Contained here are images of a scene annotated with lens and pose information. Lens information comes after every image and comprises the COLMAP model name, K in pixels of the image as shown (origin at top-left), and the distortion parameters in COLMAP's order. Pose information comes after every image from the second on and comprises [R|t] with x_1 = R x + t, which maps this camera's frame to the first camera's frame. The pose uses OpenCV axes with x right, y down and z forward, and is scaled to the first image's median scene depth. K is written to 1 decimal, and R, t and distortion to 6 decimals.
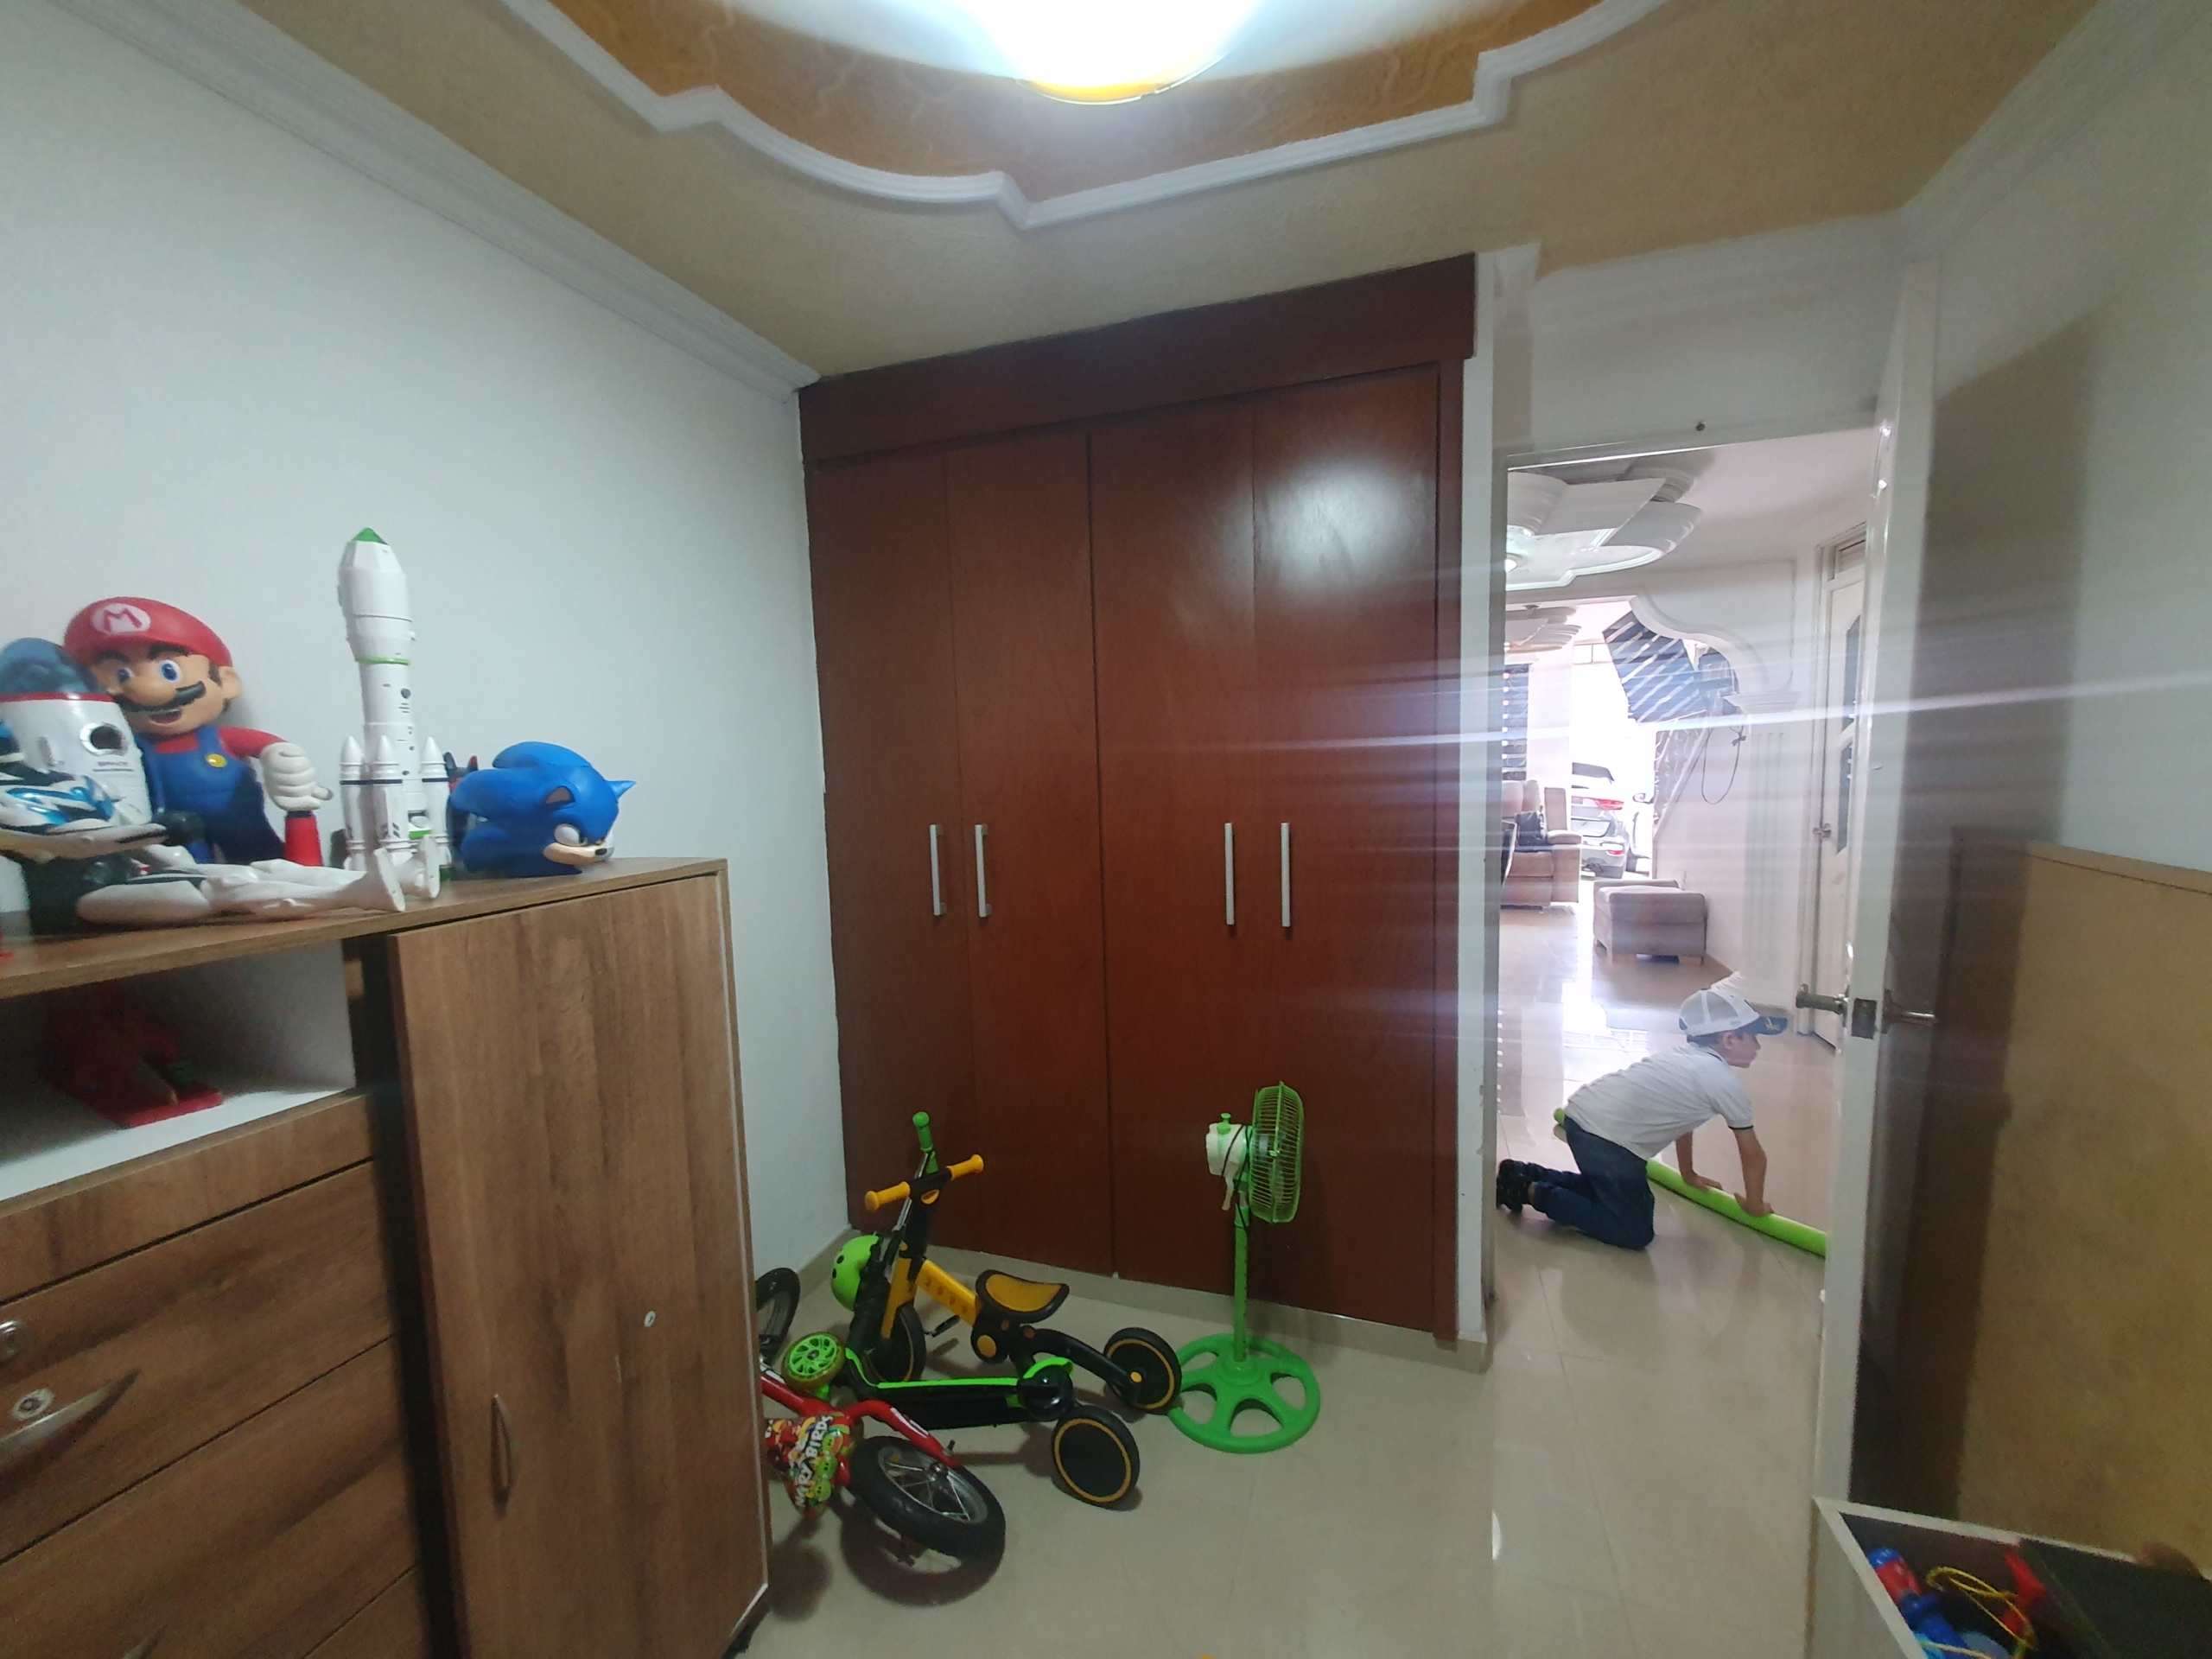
lens RADIAL K [[871.8, 0, 1115.9], [0, 871.8, 837.2], [0, 0, 1]] dist [0.001119, 0.000635]
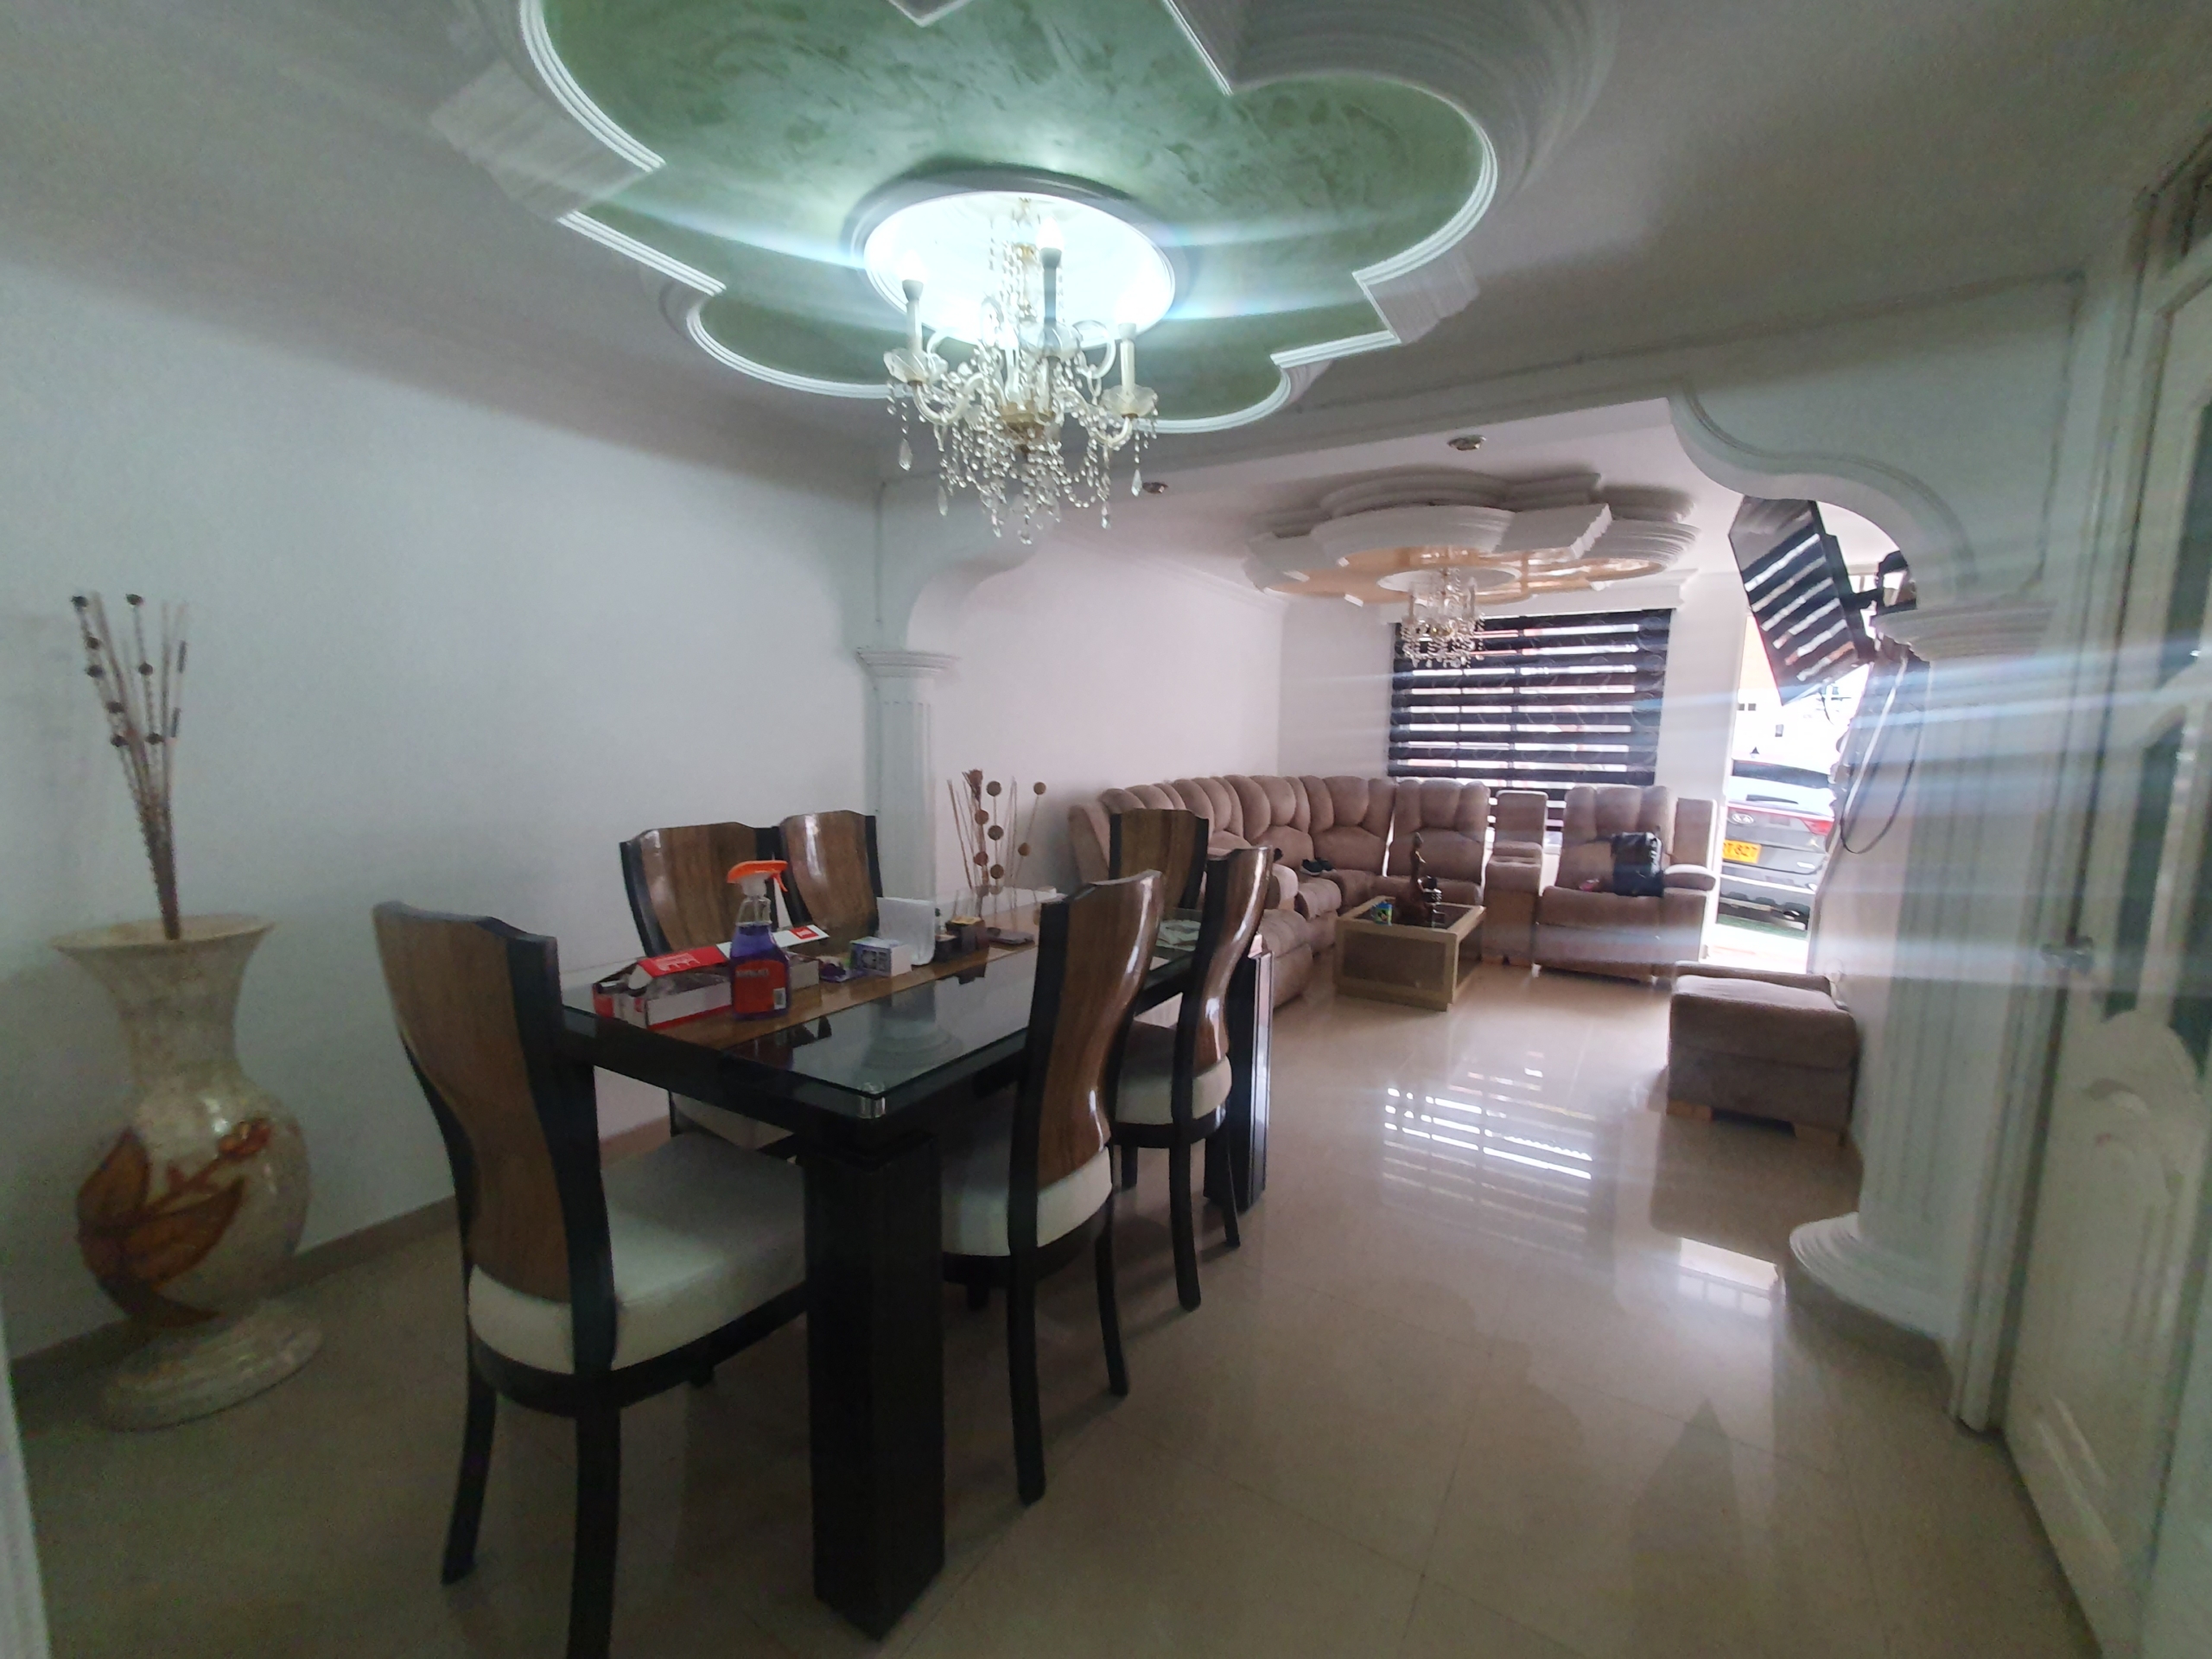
lens RADIAL K [[871.8, 0, 1108.7], [0, 871.8, 842.3], [0, 0, 1]] dist [0.001119, 0.000635]
pose [[0.964964, 0.078574, -0.250341, 0.259775], [-0.070229, 0.996642, 0.042108, -0.022434], [0.252809, -0.023052, 0.967242, 0.273101]]
